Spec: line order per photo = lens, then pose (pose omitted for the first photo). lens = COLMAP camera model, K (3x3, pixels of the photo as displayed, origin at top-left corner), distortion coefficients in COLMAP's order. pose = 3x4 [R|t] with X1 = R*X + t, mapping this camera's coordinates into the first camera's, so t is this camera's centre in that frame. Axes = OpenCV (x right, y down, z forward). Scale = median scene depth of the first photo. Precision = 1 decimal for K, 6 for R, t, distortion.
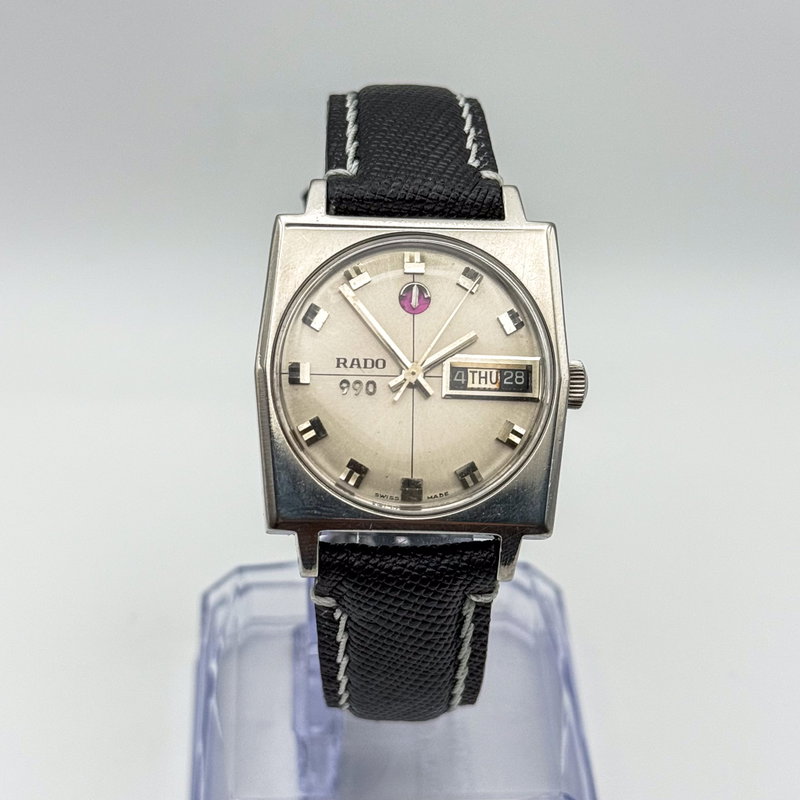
lens RADIAL K [[1902.5, 0, 400.0], [0, 1902.5, 400.0], [0, 0, 1]] dist [-0.054075, -0.137137]
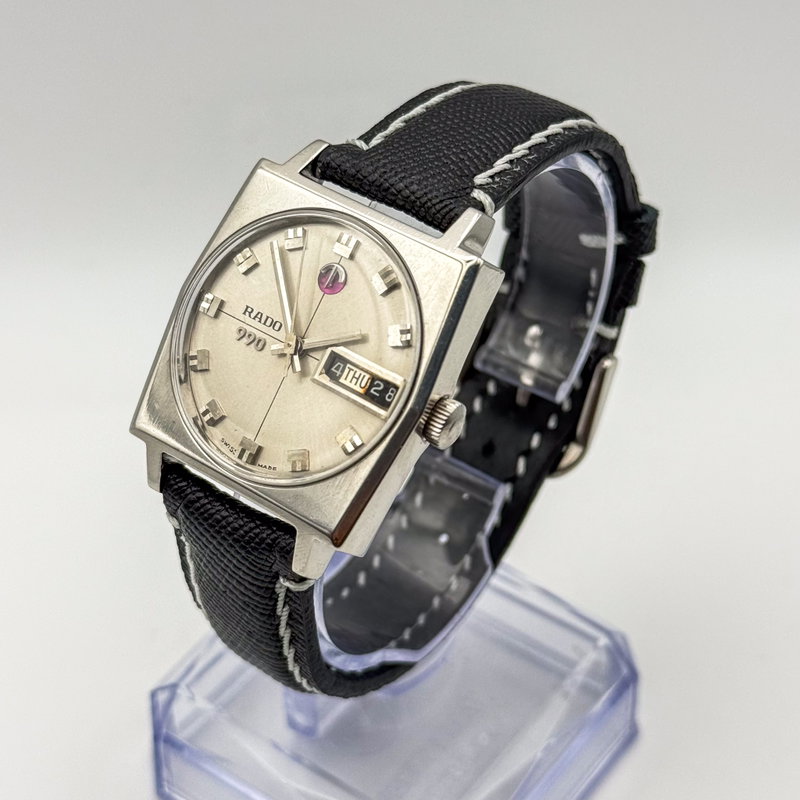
lens RADIAL K [[1902.5, 0, 400.0], [0, 1902.5, 400.0], [0, 0, 1]] dist [-0.054075, -0.137137]
pose [[0.772243, 0.381853, -0.507769, 0.566765], [-0.374381, 0.919228, 0.121899, -0.130175], [0.513302, 0.095963, 0.852826, 0.171308]]
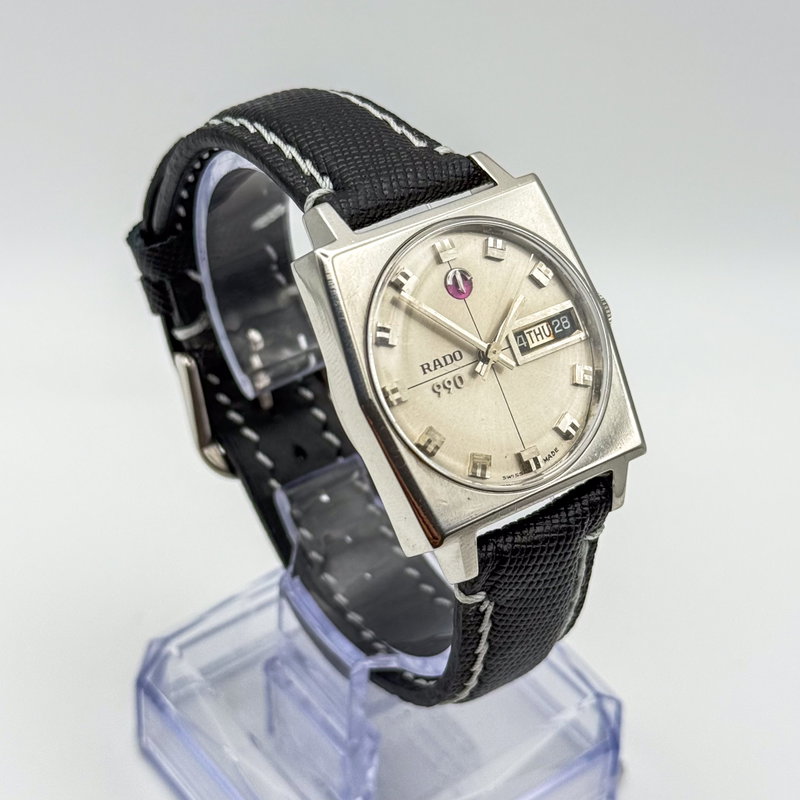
lens RADIAL K [[1902.5, 0, 400.0], [0, 1902.5, 400.0], [0, 0, 1]] dist [-0.054075, -0.137137]
pose [[0.834733, -0.357683, 0.418668, -0.463126], [0.344996, 0.932295, 0.108646, -0.116490], [-0.429183, 0.053748, 0.901617, 0.104932]]
